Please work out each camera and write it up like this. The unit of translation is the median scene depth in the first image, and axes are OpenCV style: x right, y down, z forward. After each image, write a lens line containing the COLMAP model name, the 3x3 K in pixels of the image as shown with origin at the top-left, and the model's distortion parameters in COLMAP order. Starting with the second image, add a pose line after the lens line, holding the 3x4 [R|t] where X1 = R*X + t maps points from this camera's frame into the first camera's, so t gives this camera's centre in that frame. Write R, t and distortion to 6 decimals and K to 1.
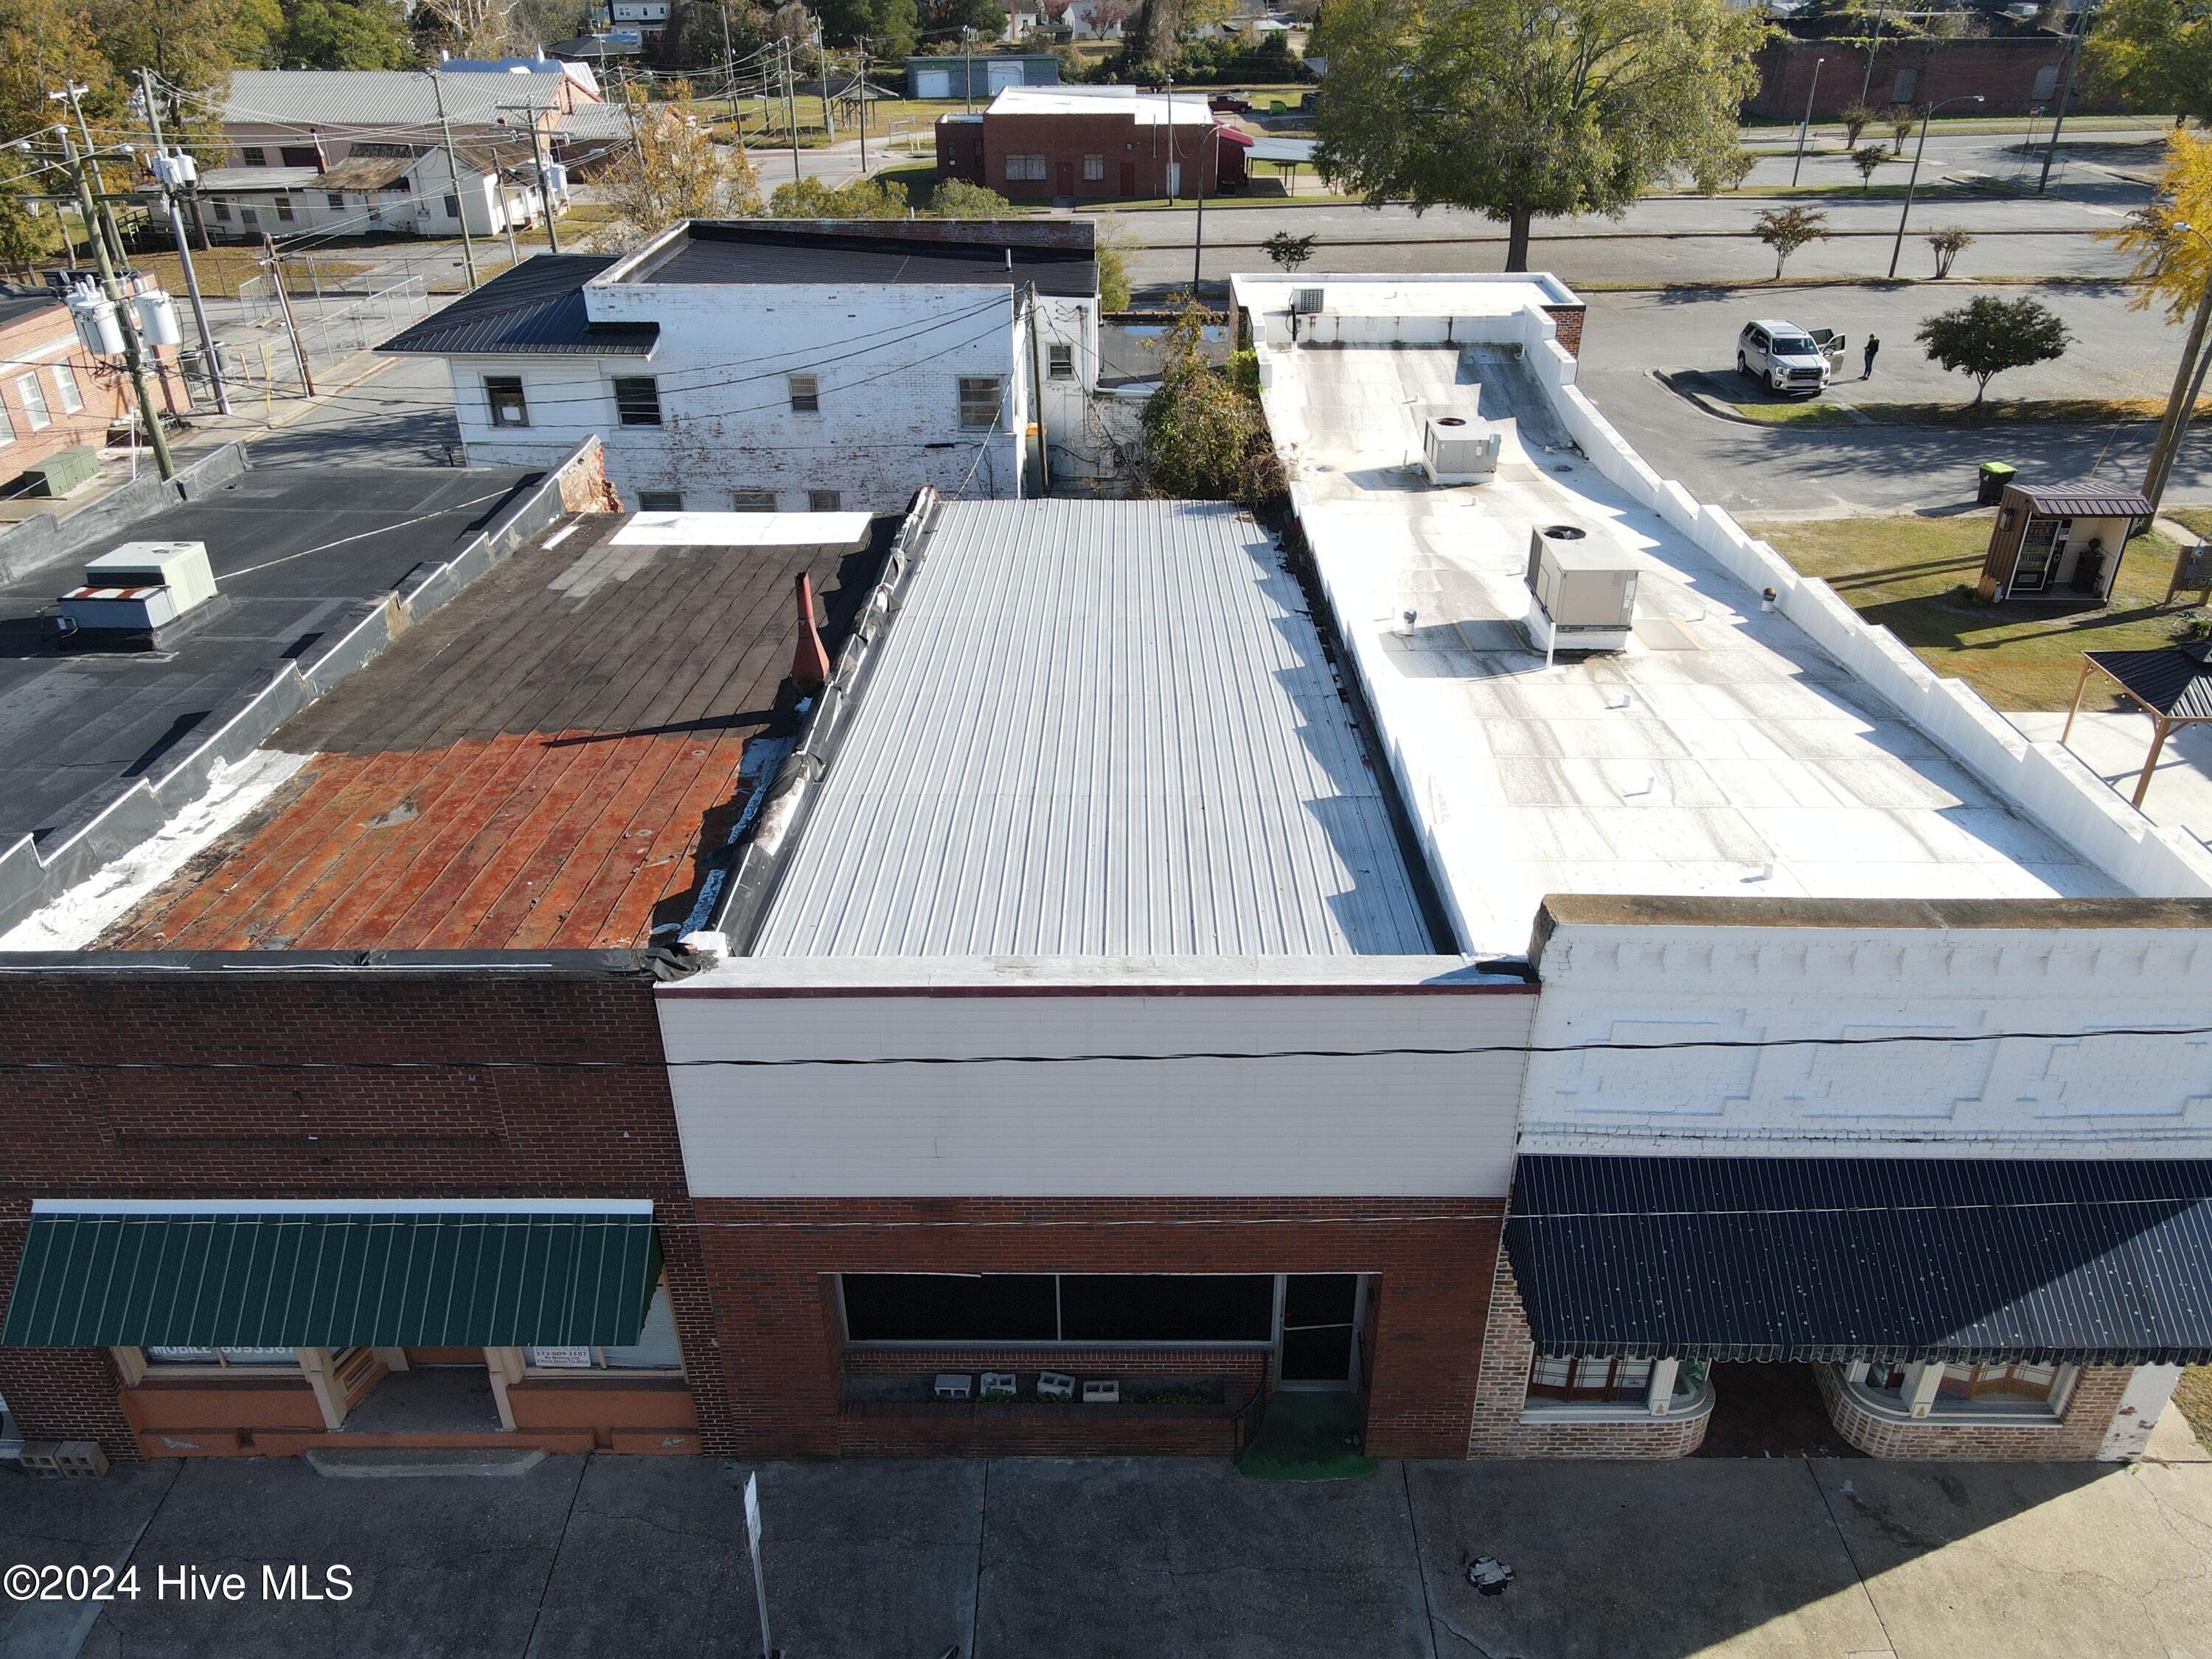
lens RADIAL K [[1612.0, 0, 1116.3], [0, 1612.0, 811.7], [0, 0, 1]] dist [0.019543, 0.000563]
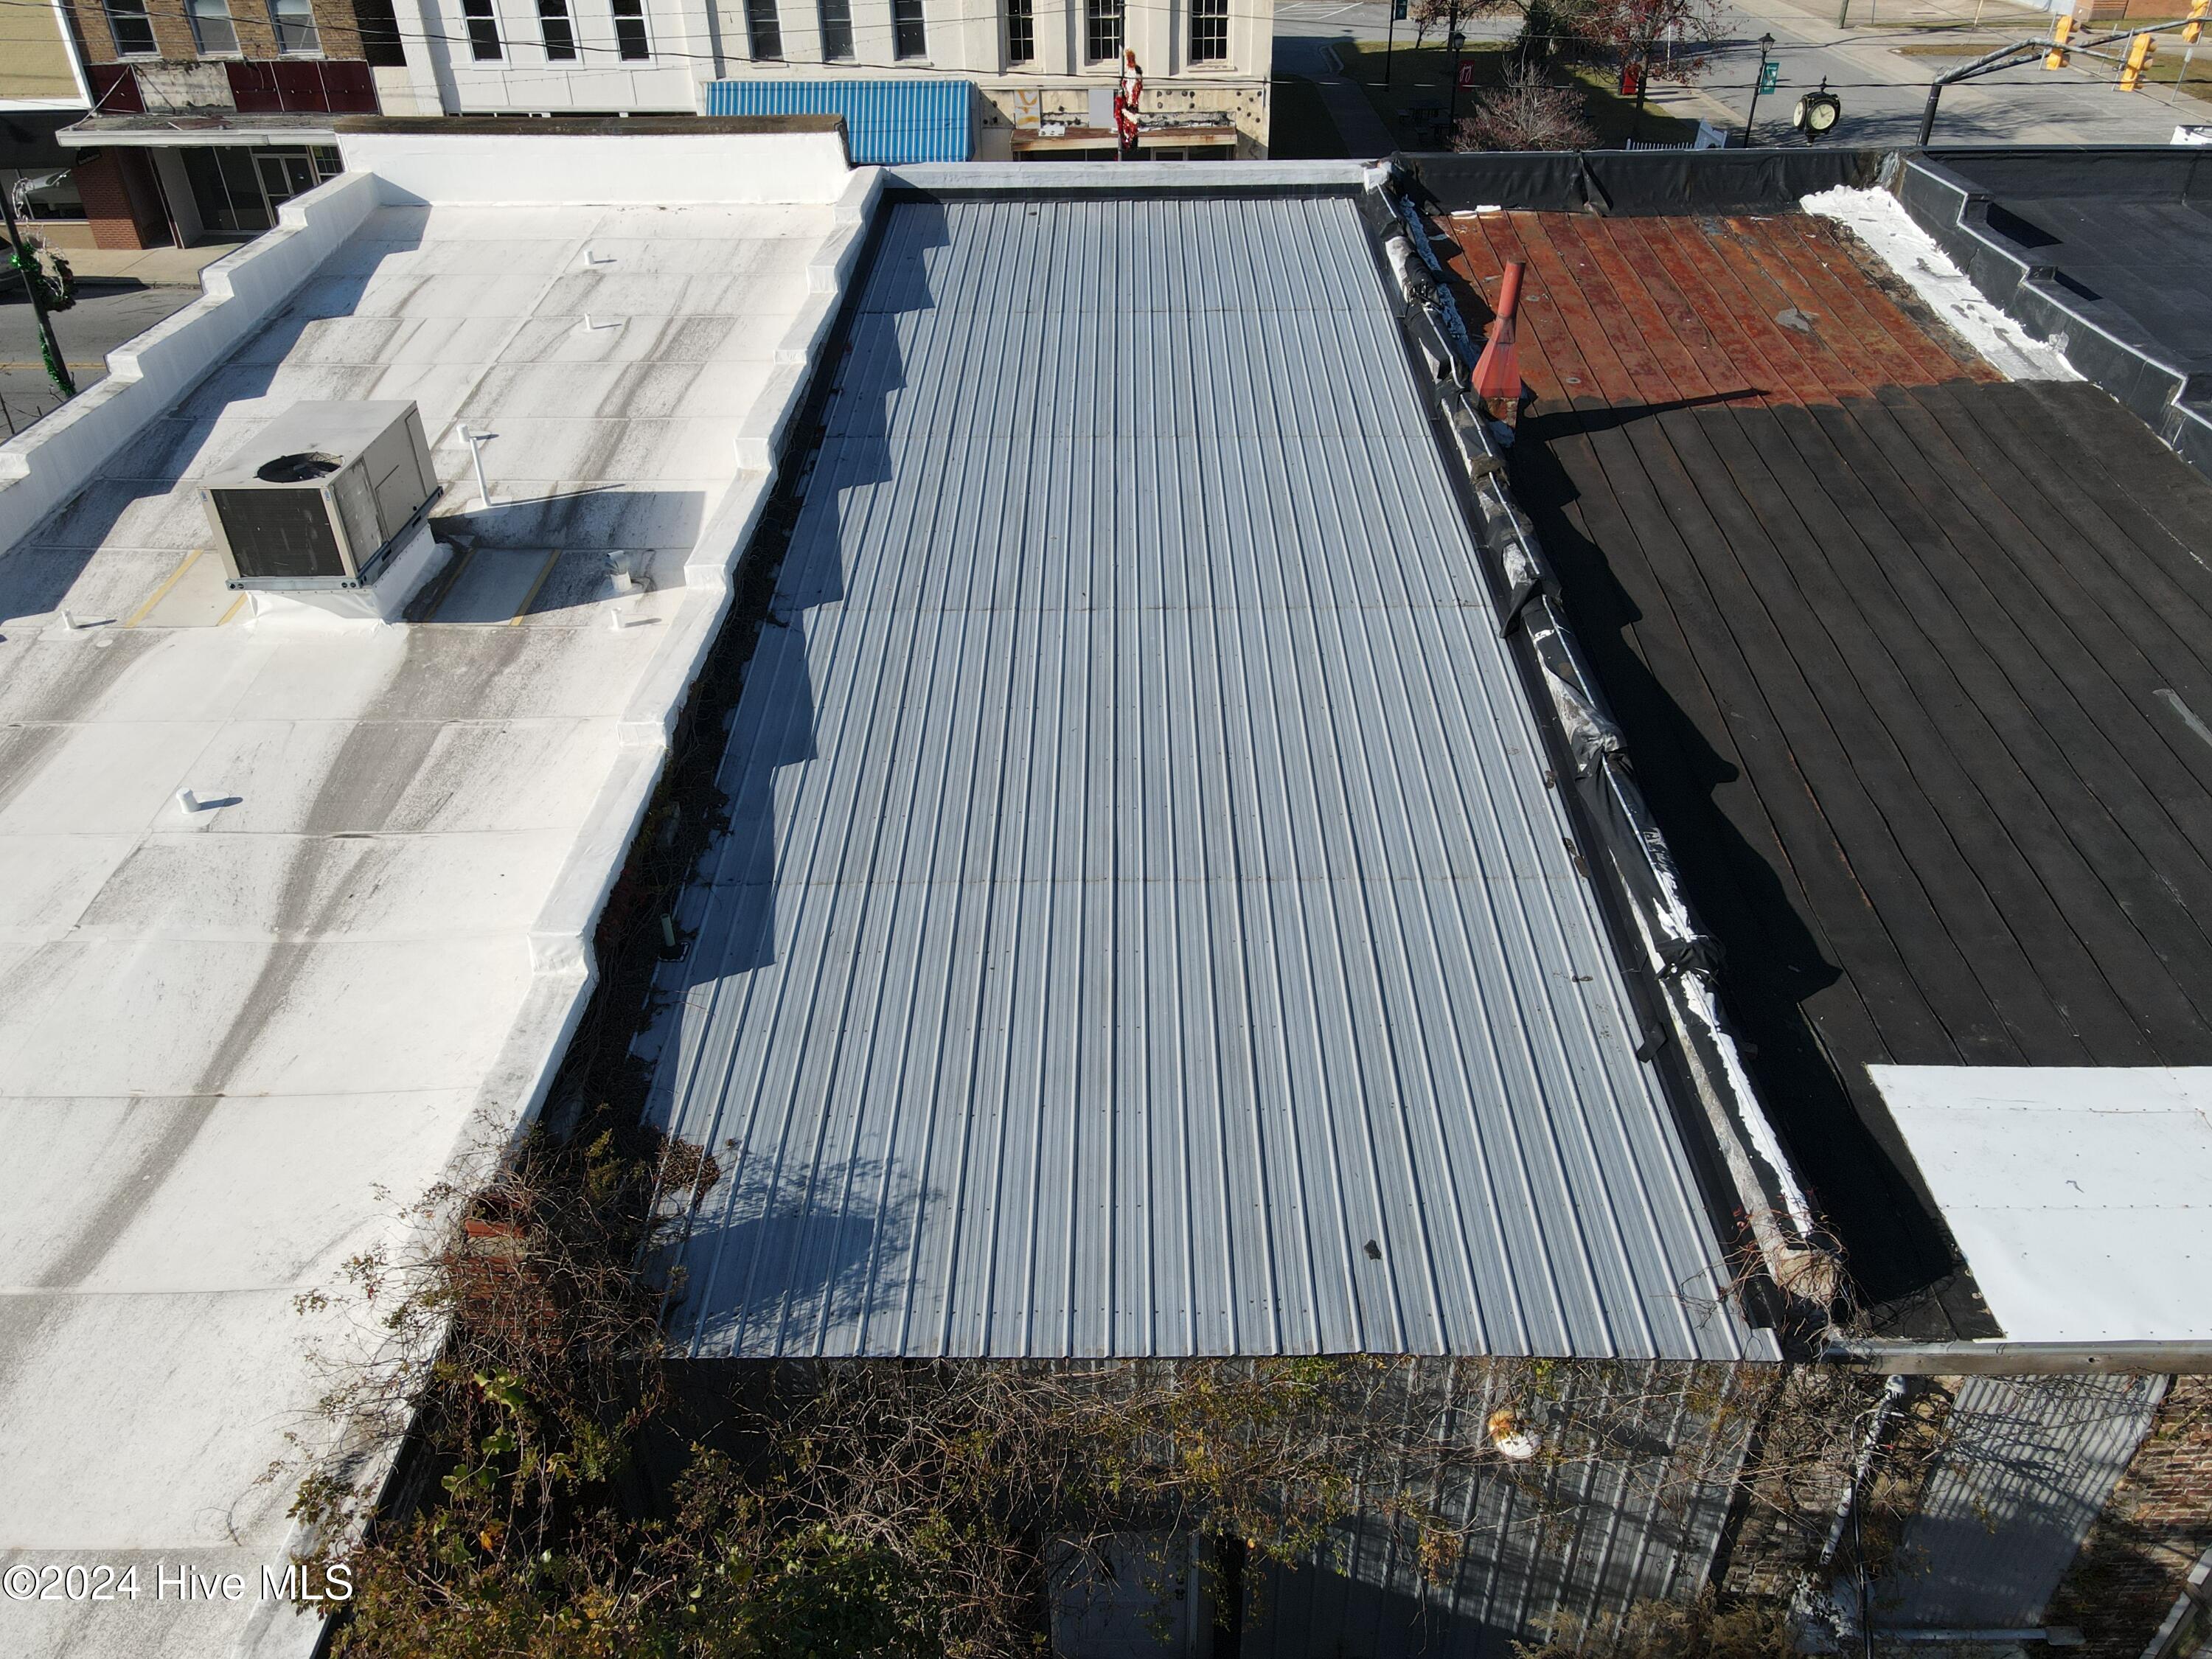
lens RADIAL K [[1612.0, 0, 1108.1], [0, 1612.0, 819.4], [0, 0, 1]] dist [0.019543, 0.000563]
pose [[-0.999901, 0.010081, 0.009829, -0.006944], [0.013347, 0.456334, 0.889709, -0.800944], [0.004484, 0.889752, -0.456423, 1.789561]]
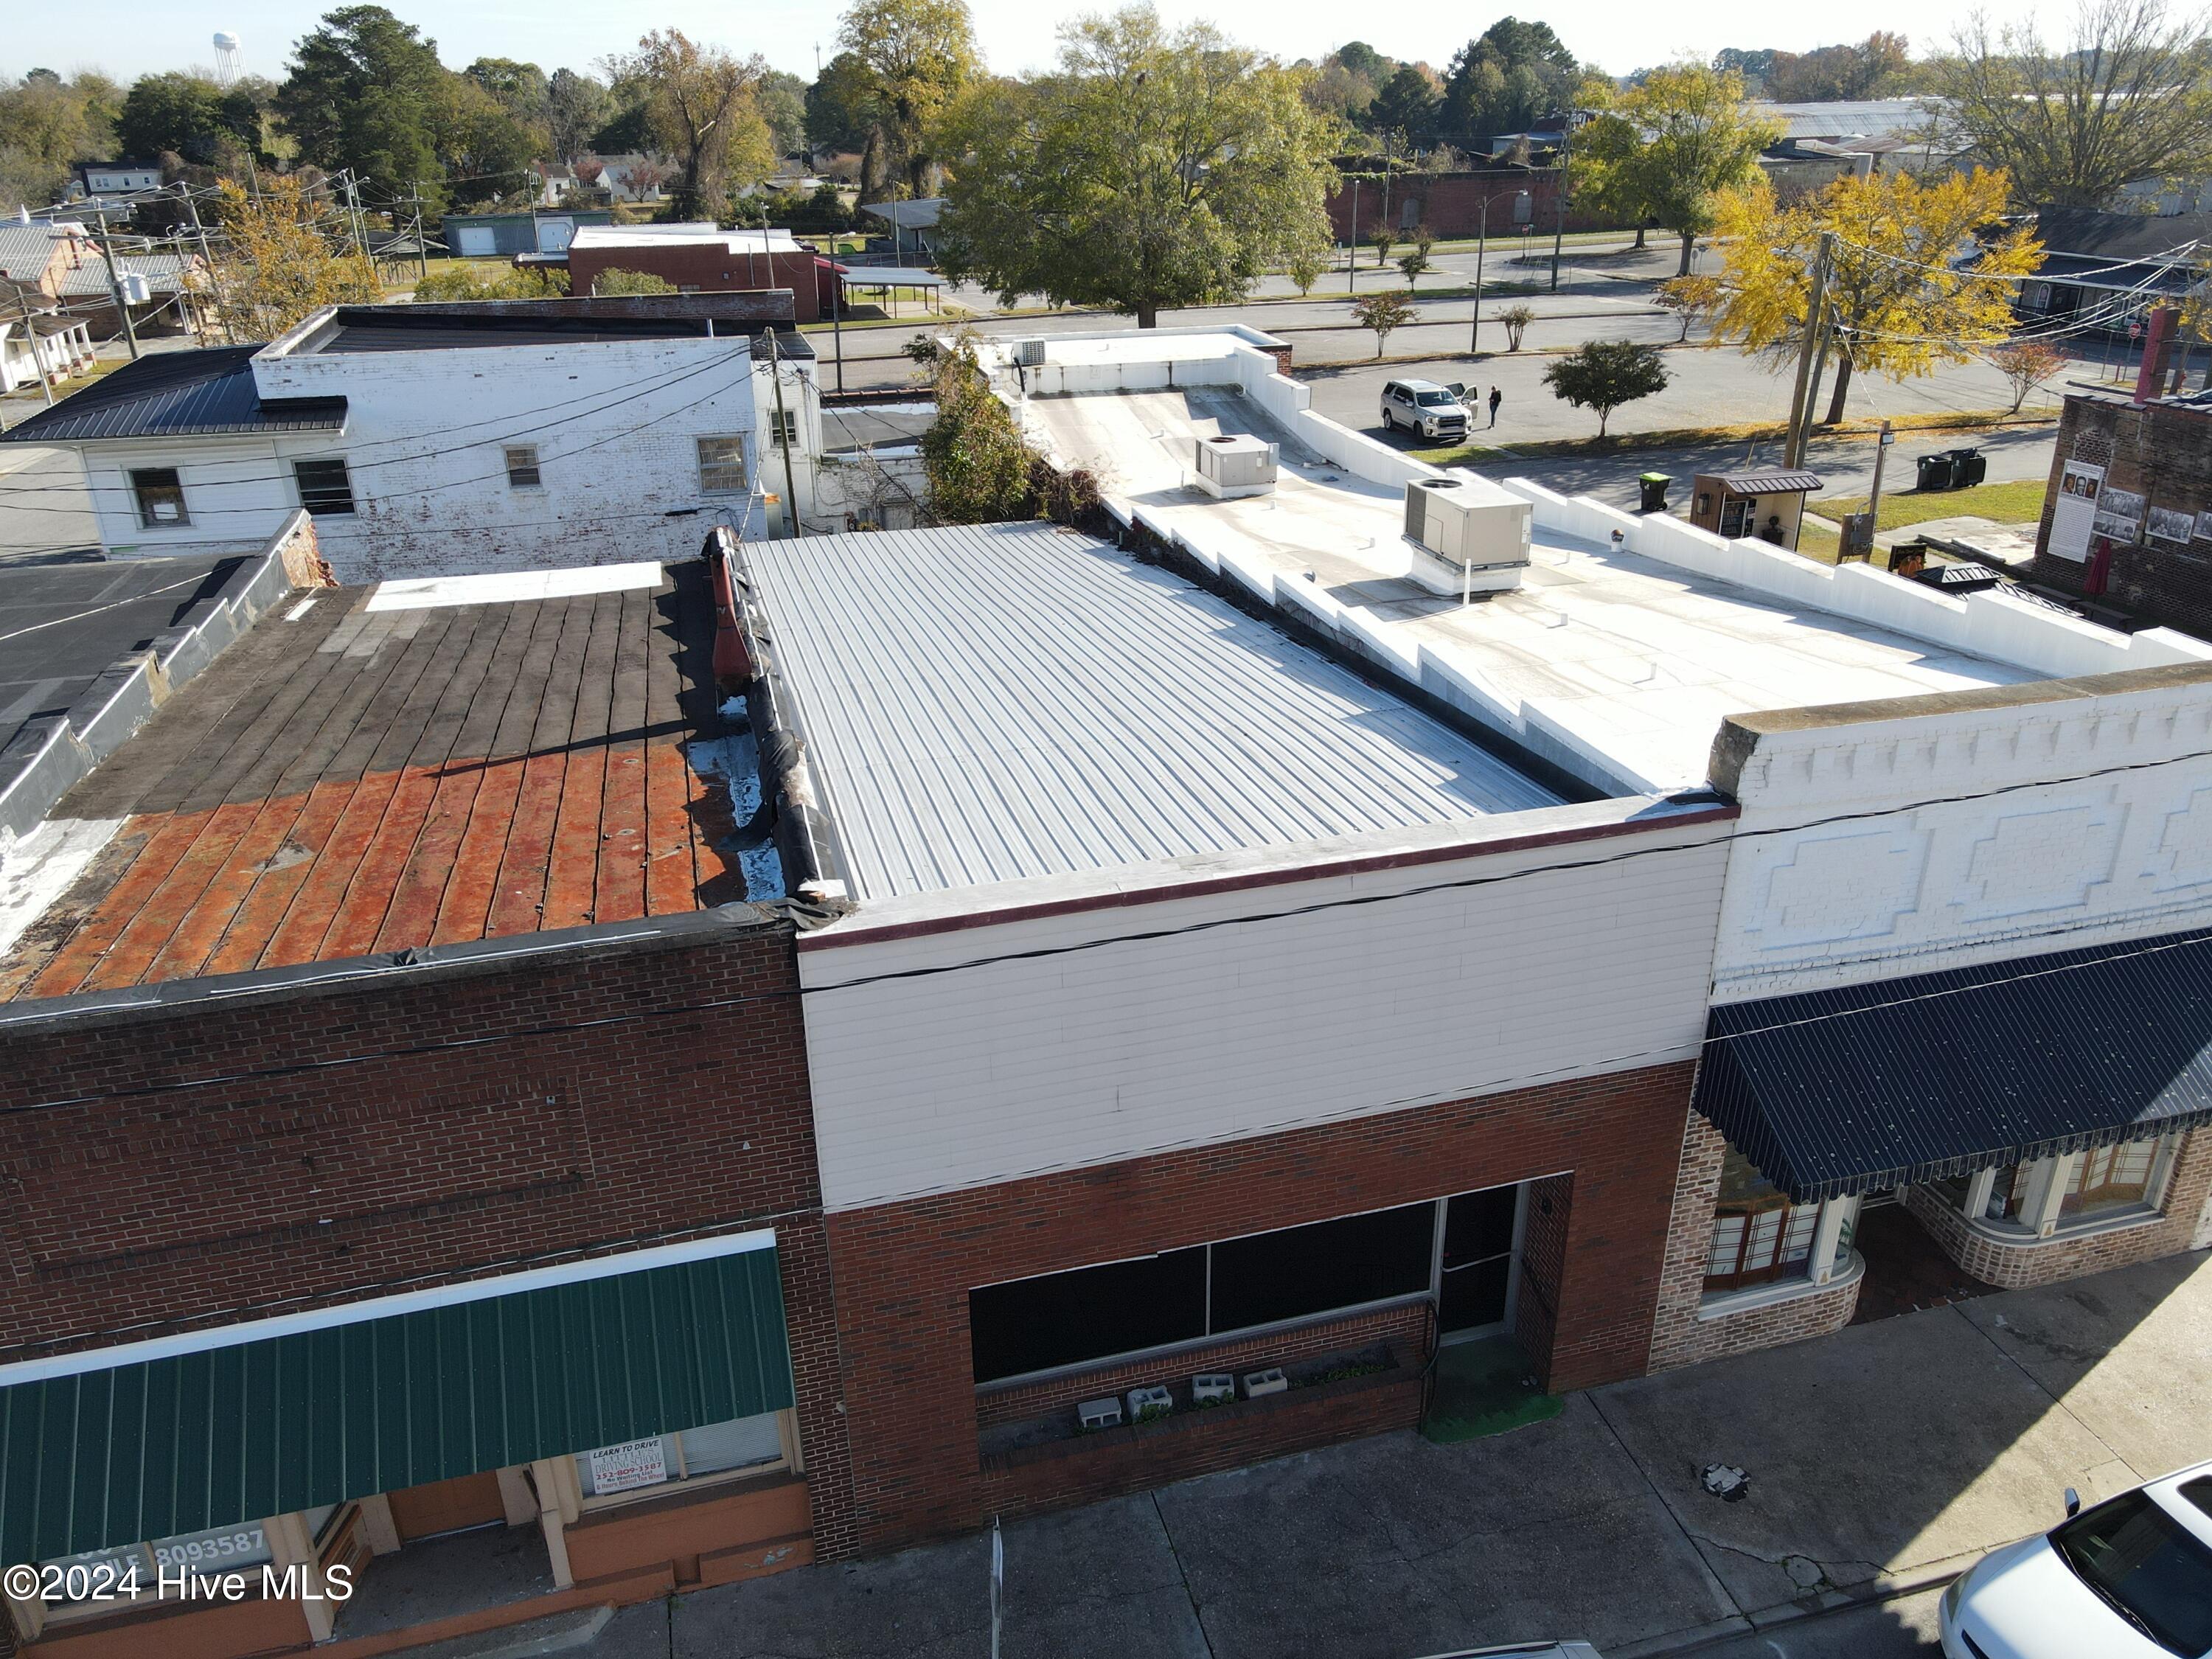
lens RADIAL K [[1612.0, 0, 1114.7], [0, 1612.0, 813.6], [0, 0, 1]] dist [0.019543, 0.000563]
pose [[0.961933, -0.118455, 0.246278, -0.249016], [0.140213, 0.987448, -0.072713, 0.098088], [-0.234574, 0.104476, 0.966468, 0.127901]]
